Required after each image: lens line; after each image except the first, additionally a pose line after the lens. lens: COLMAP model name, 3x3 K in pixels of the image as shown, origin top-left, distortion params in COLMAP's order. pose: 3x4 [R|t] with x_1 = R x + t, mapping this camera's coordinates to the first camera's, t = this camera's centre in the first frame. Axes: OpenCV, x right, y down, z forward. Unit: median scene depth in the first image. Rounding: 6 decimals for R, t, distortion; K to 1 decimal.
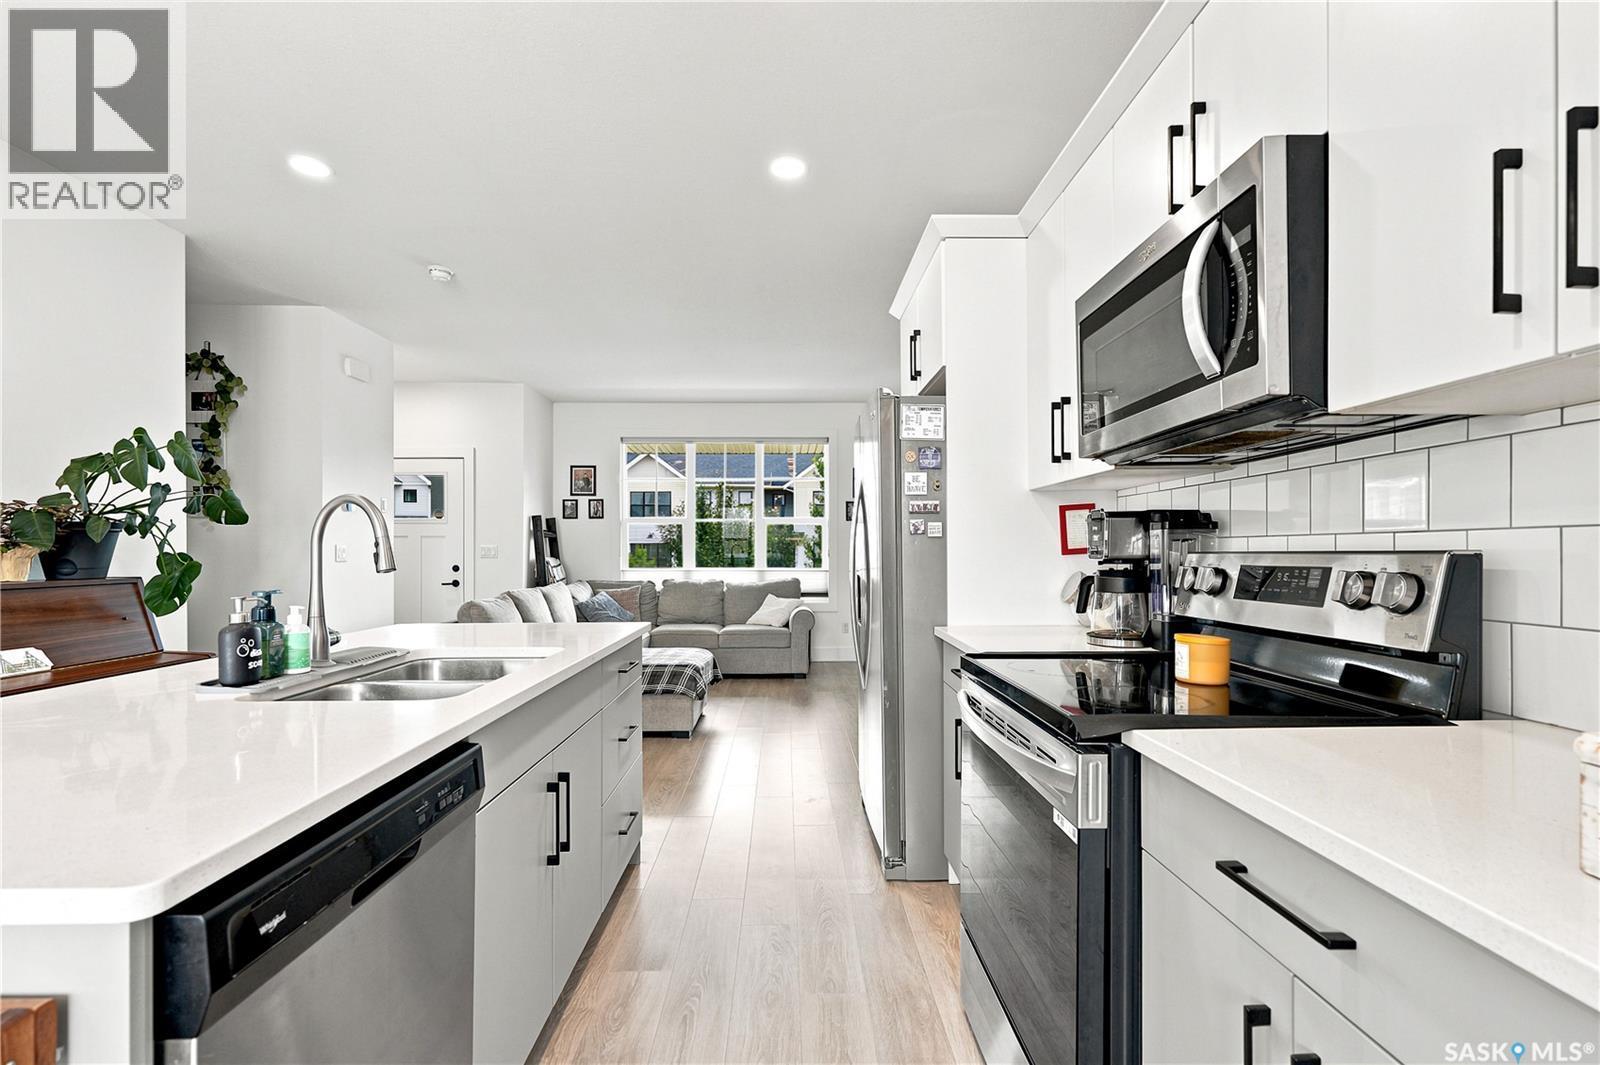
lens RADIAL K [[737.9, 0, 801.4], [0, 737.9, 549.9], [0, 0, 1]] dist [-0.000984, 0.001051]
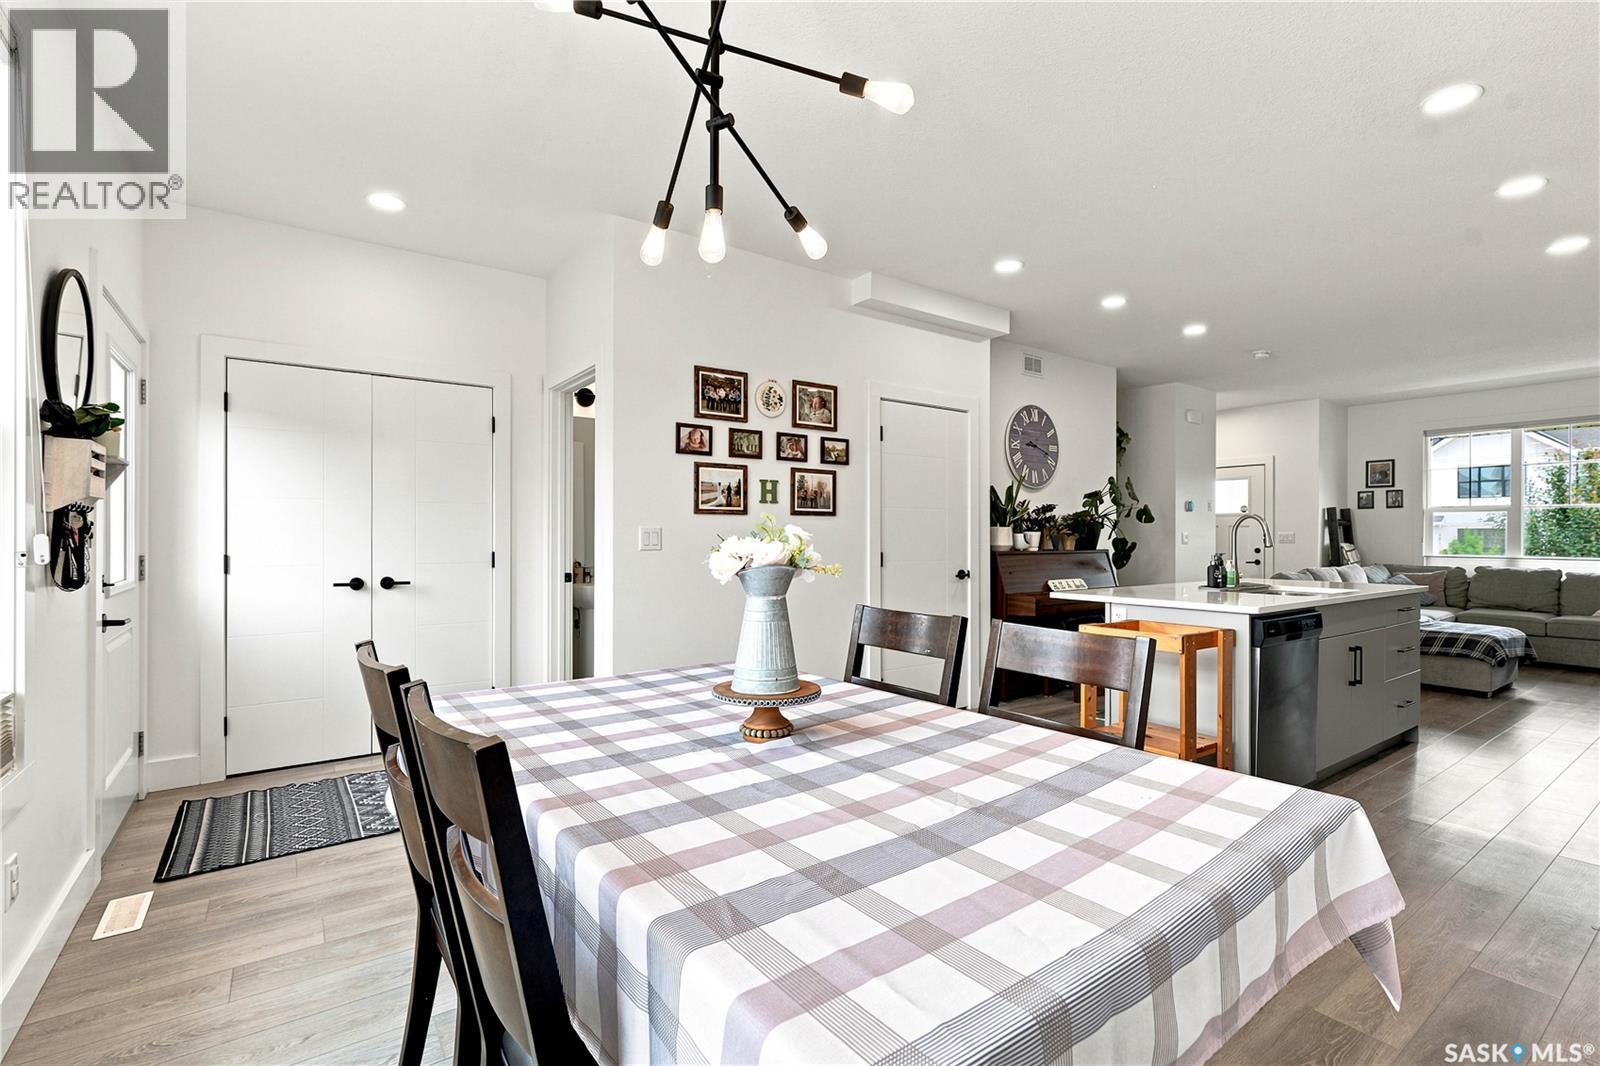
lens RADIAL K [[726.7, 0, 800.0], [0, 726.7, 533.0], [0, 0, 1]] dist [0.001467, 0.000790]
pose [[0.568390, 0.000726, -0.822759, 0.274017], [-0.002964, 0.999995, -0.001165, -0.004136], [0.822754, 0.003100, 0.568390, -0.852719]]
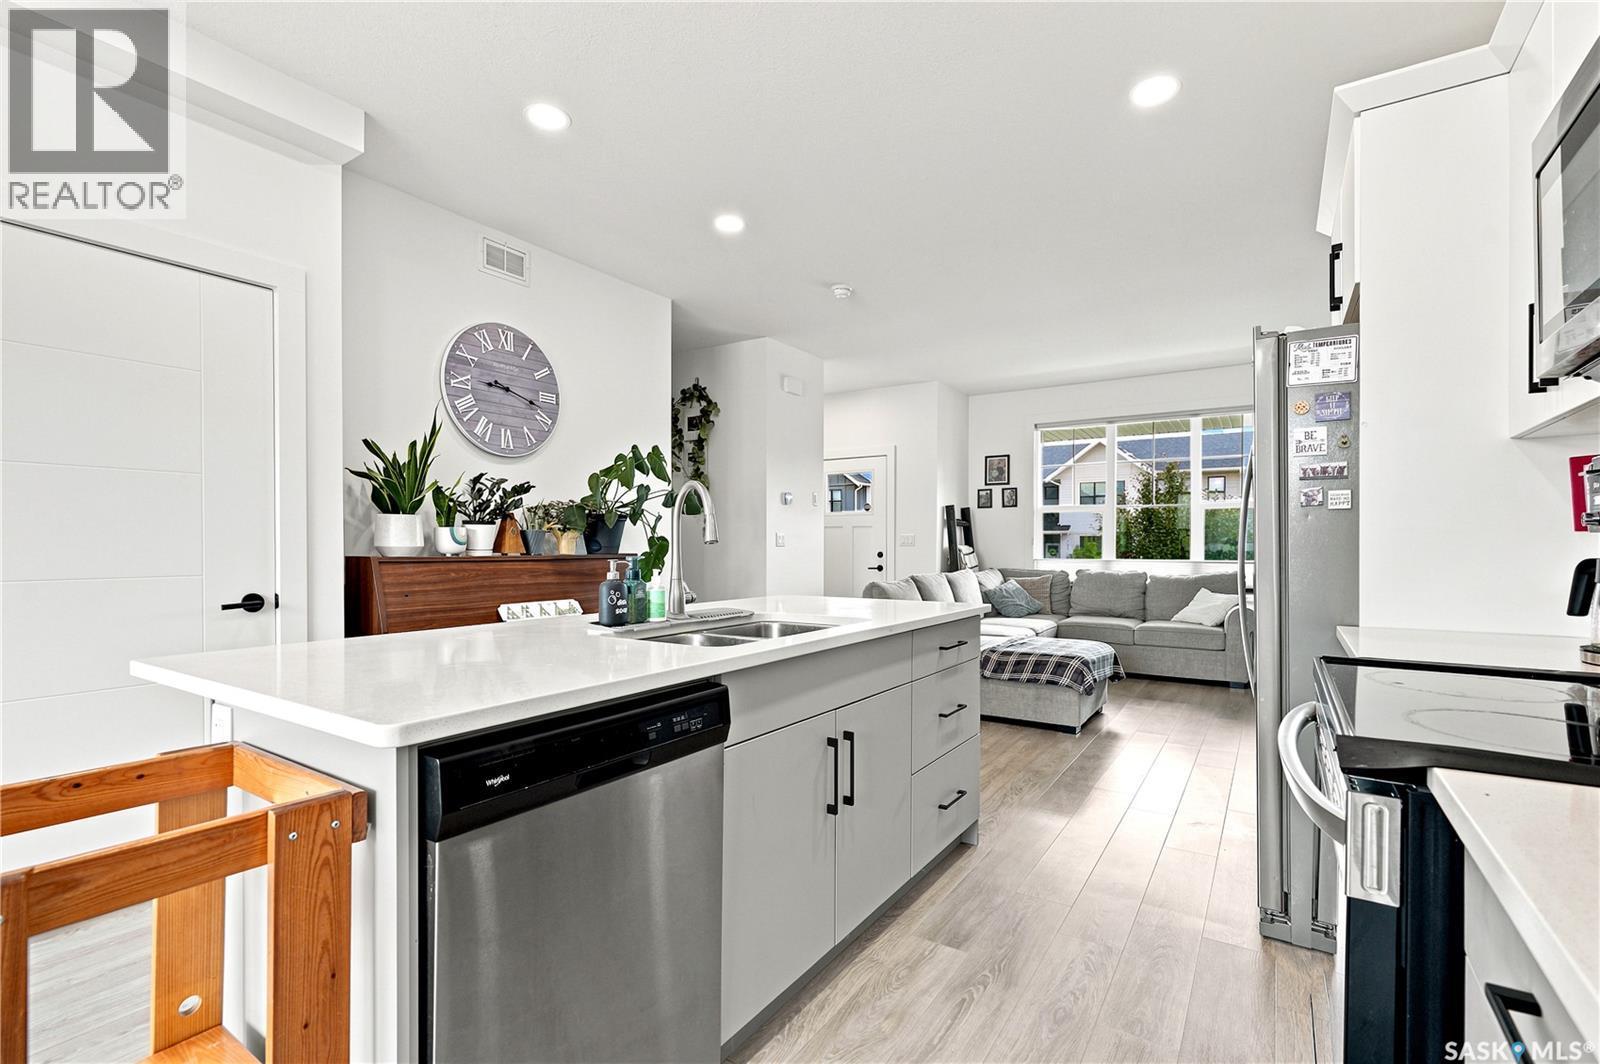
lens RADIAL K [[729.5, 0, 800.1], [0, 729.5, 549.6], [0, 0, 1]] dist [0.000152, 0.000123]
pose [[0.823651, 0.007005, -0.567054, 0.130545], [-0.001753, 0.999950, 0.009807, 0.015550], [0.567095, -0.007083, 0.823622, 0.051172]]
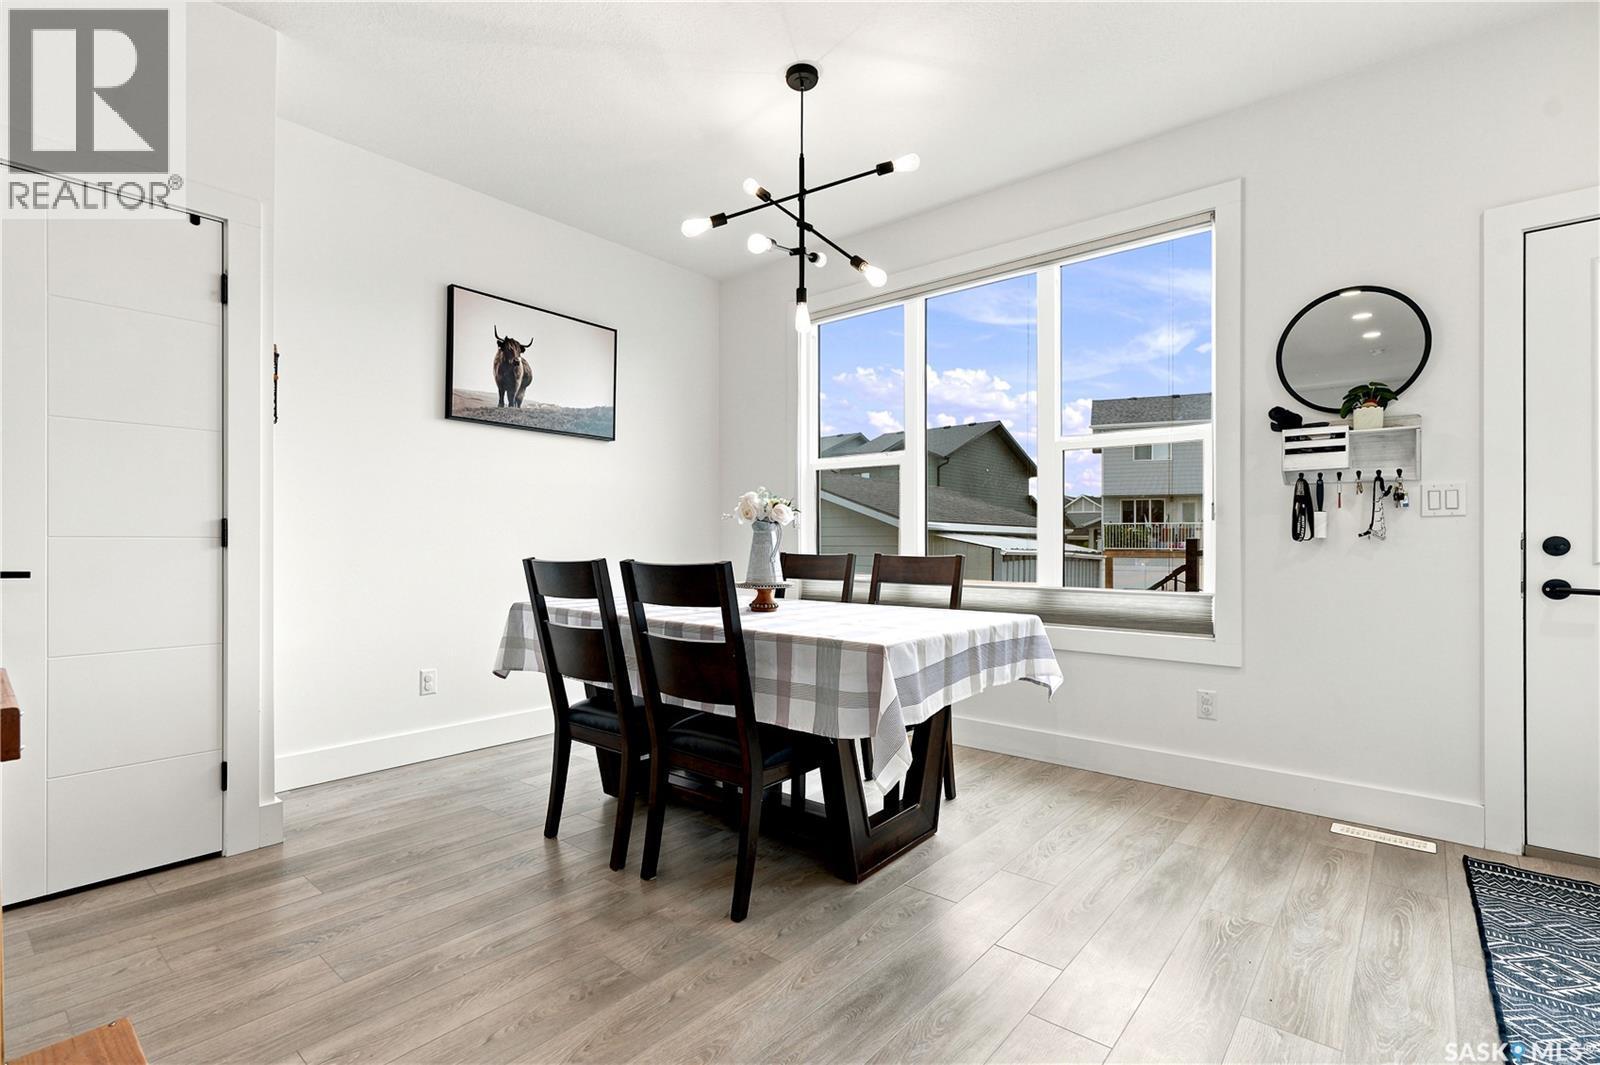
lens RADIAL K [[748.2, 0, 800.0], [0, 748.2, 538.9], [0, 0, 1]] dist [-0.002855, -0.000288]
pose [[-0.757777, 0.003712, 0.652504, -0.810253], [-0.000845, 0.999977, -0.006671, 0.056006], [-0.652514, -0.005606, -0.757756, 0.100473]]
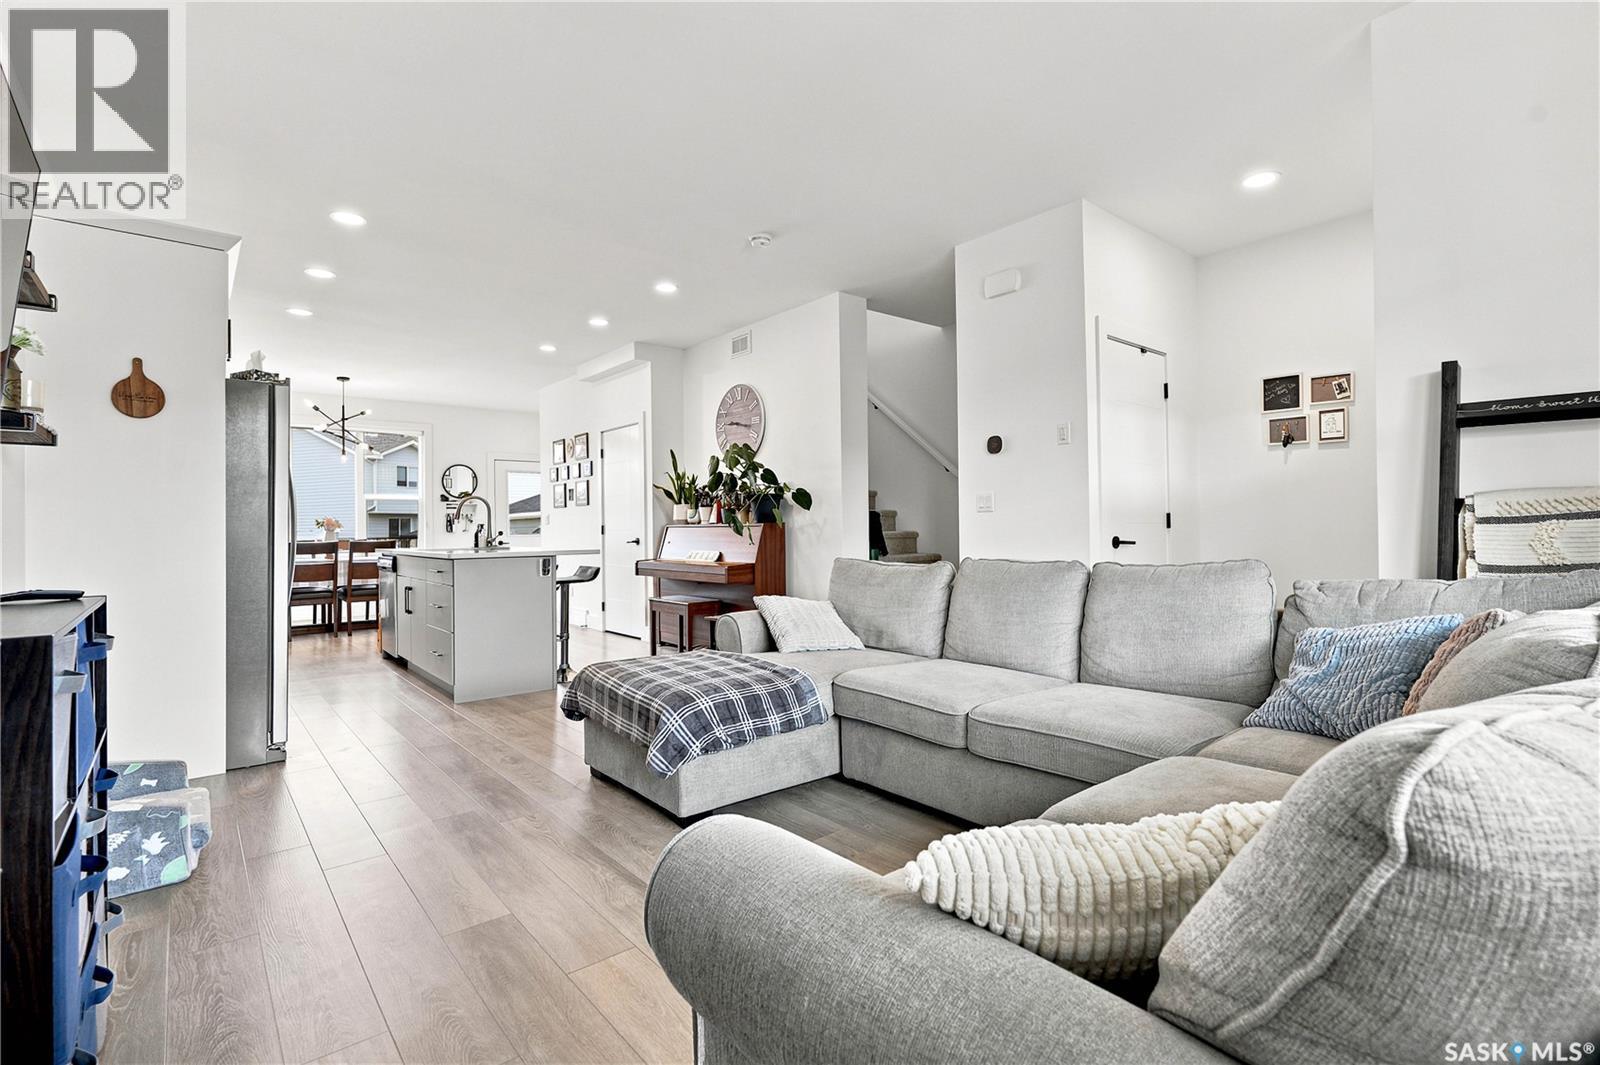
lens RADIAL K [[748.2, 0, 800.0], [0, 748.2, 538.9], [0, 0, 1]] dist [-0.002855, -0.000288]
pose [[-0.783226, 0.019585, -0.621429, 0.191906], [0.013931, 0.999806, 0.013953, 0.055218], [0.621581, 0.002271, -0.783346, 2.629559]]
